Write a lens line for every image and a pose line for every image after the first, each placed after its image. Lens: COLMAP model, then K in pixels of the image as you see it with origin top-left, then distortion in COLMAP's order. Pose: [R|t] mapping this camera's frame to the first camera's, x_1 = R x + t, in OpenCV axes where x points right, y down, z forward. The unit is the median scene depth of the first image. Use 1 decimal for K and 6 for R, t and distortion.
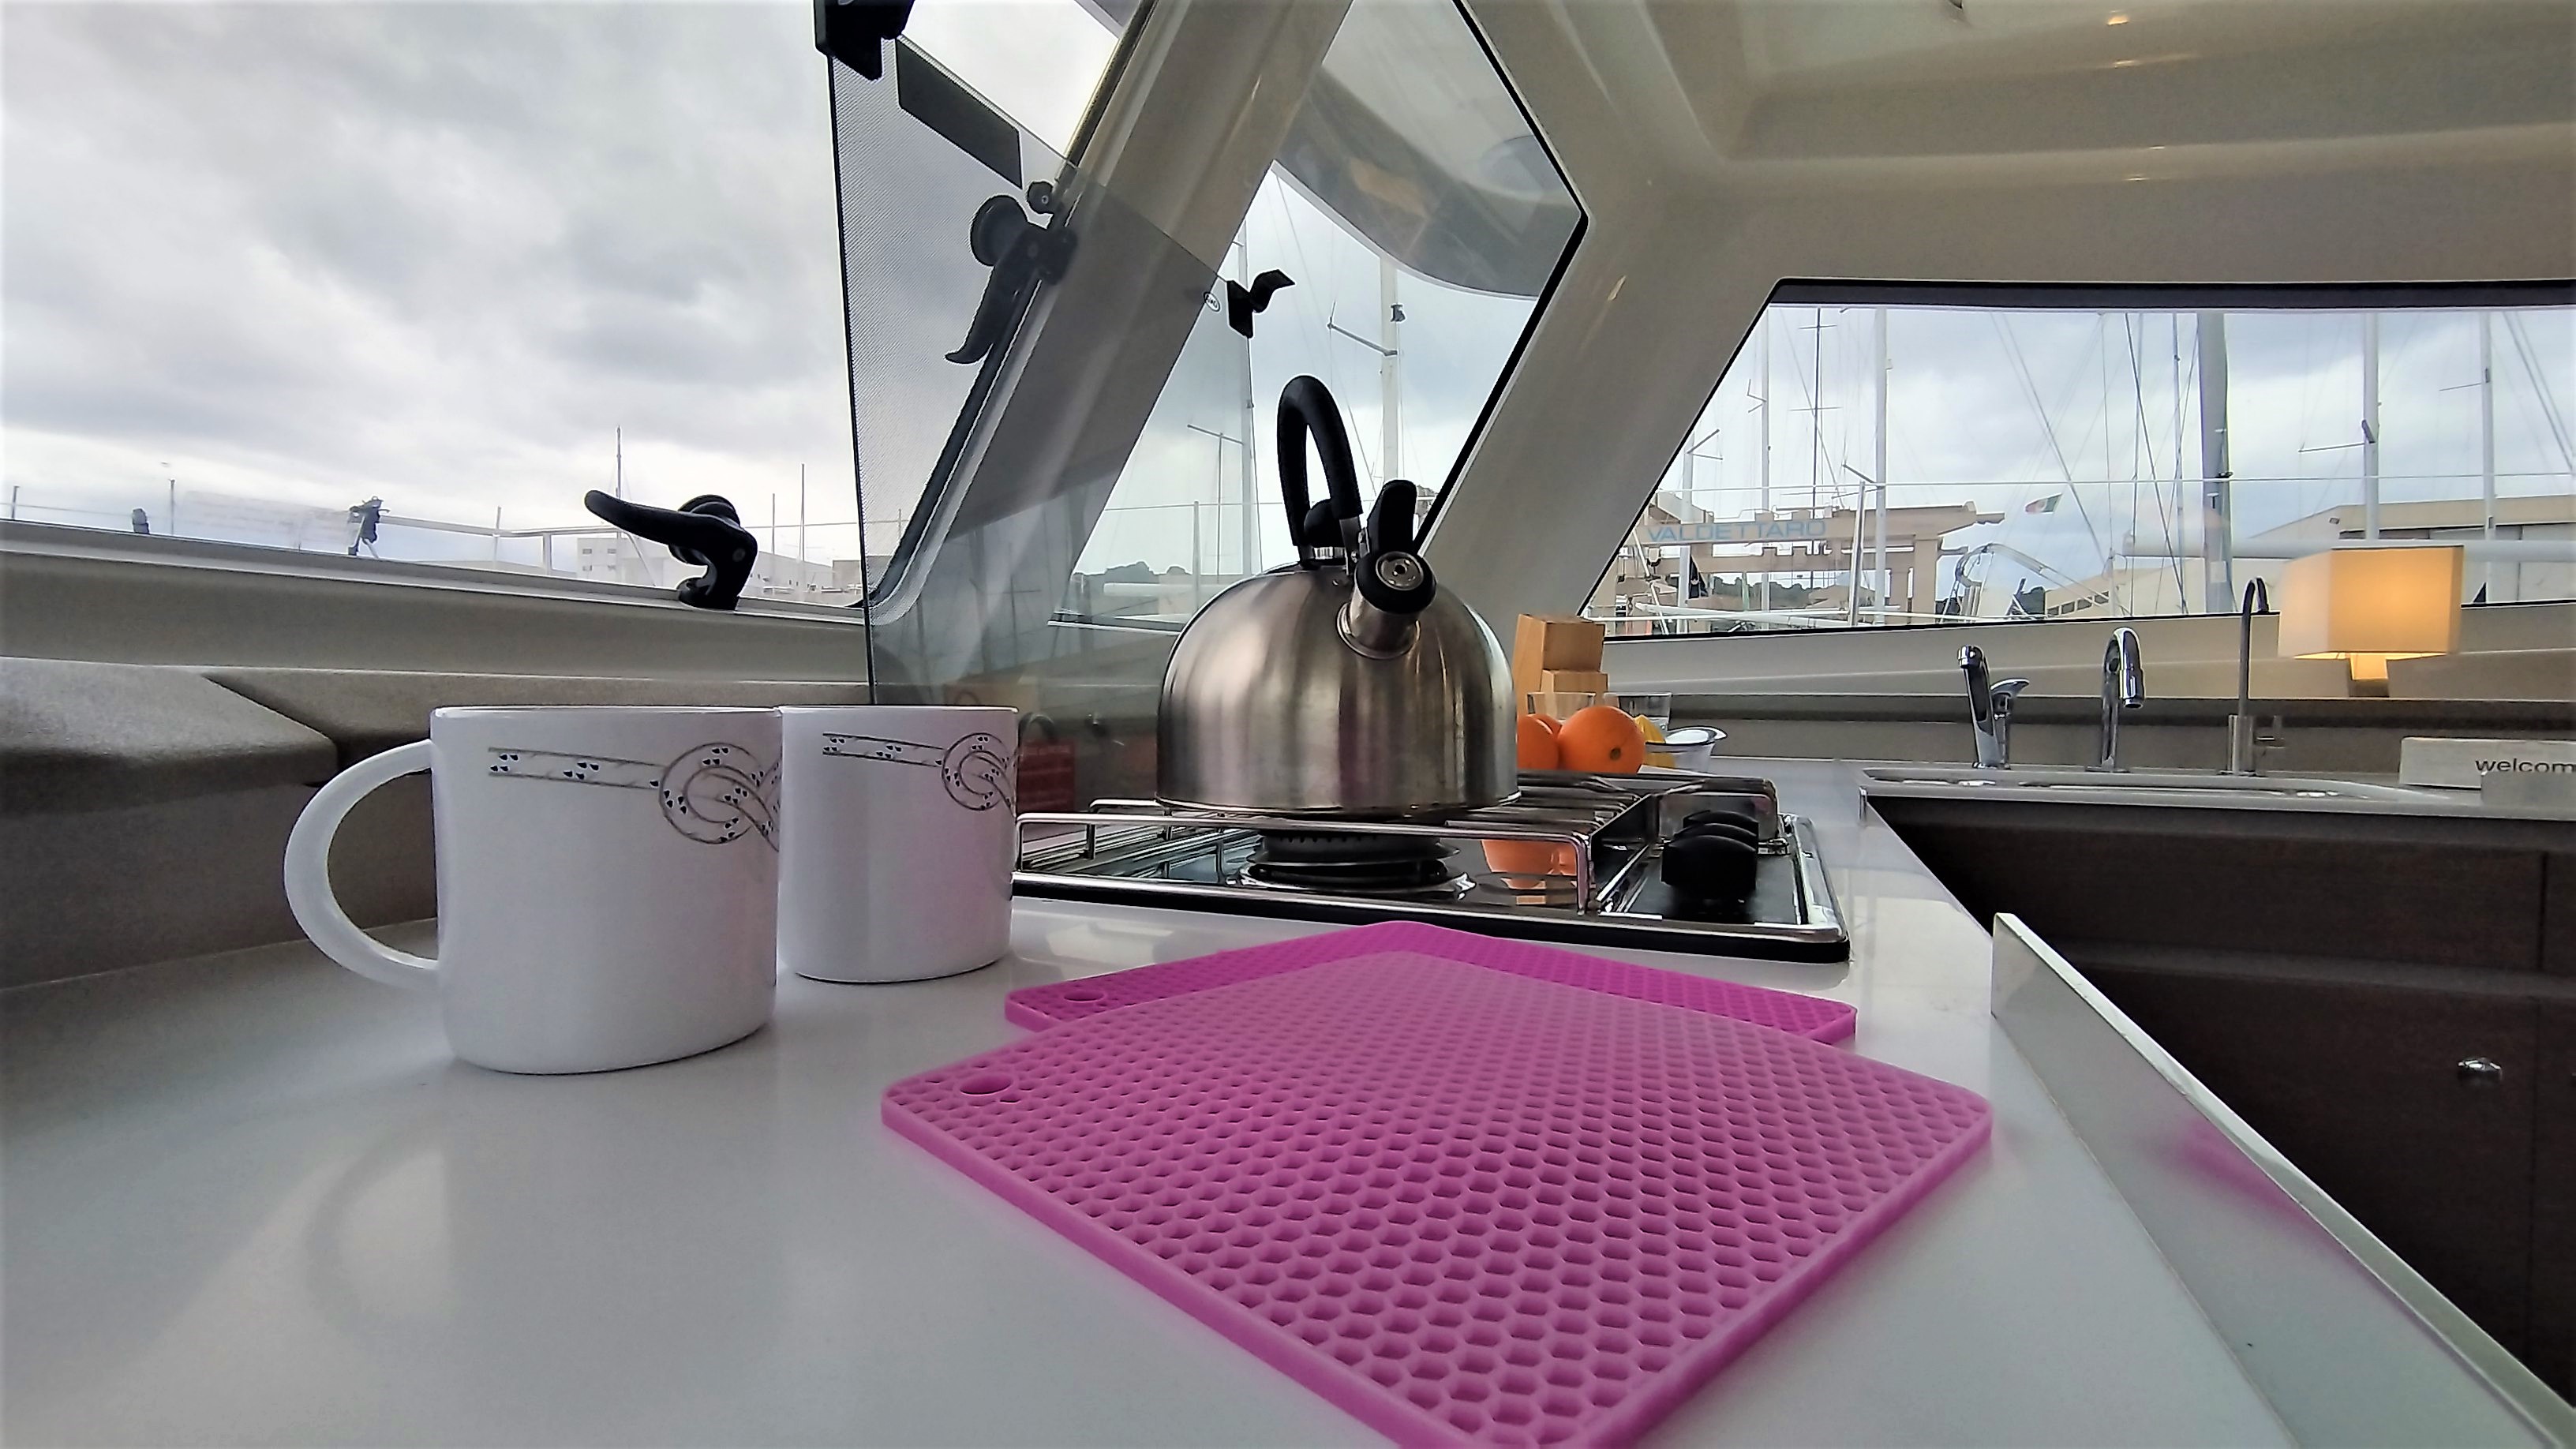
lens RADIAL K [[1203.7, 0, 1299.3], [0, 1203.7, 750.7], [0, 0, 1]] dist [0.000447, 0.000377]
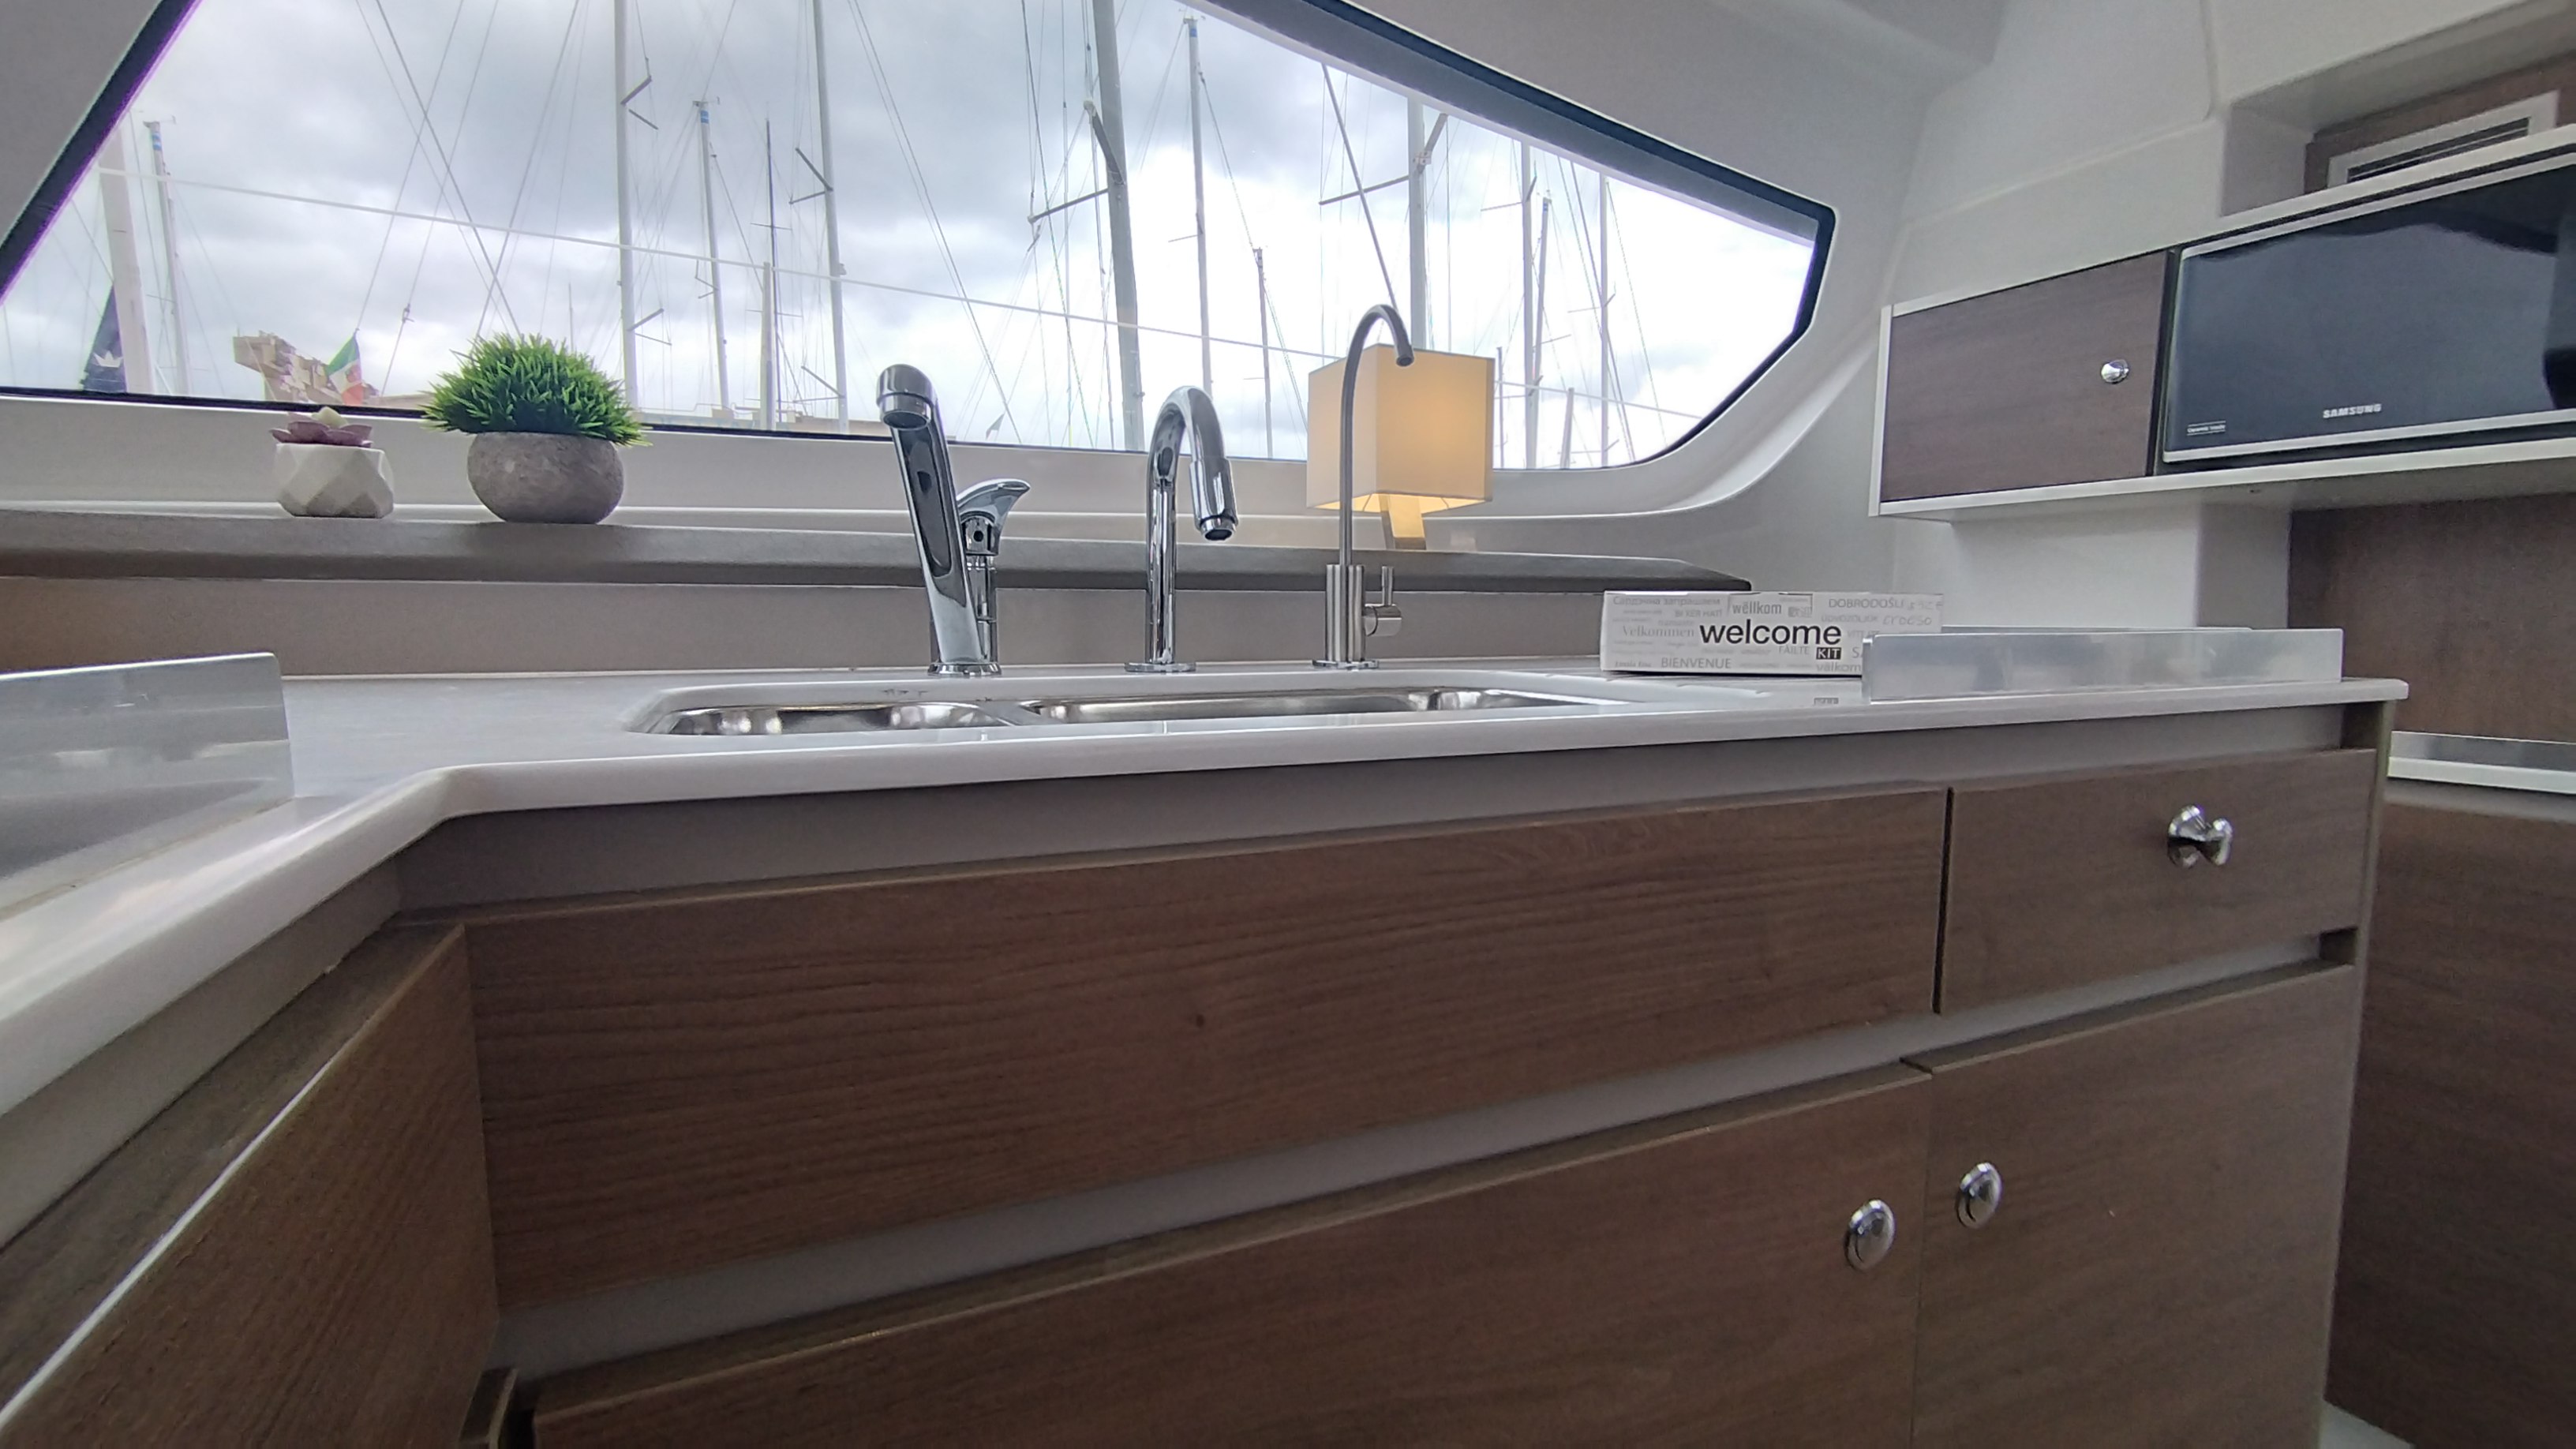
lens RADIAL K [[1203.7, 0, 1299.3], [0, 1203.7, 750.7], [0, 0, 1]] dist [0.000447, 0.000377]
pose [[0.698695, -0.087404, 0.710060, 0.160187], [0.038061, 0.995645, 0.085105, 0.004451], [-0.714406, -0.032437, 0.698979, 0.281296]]
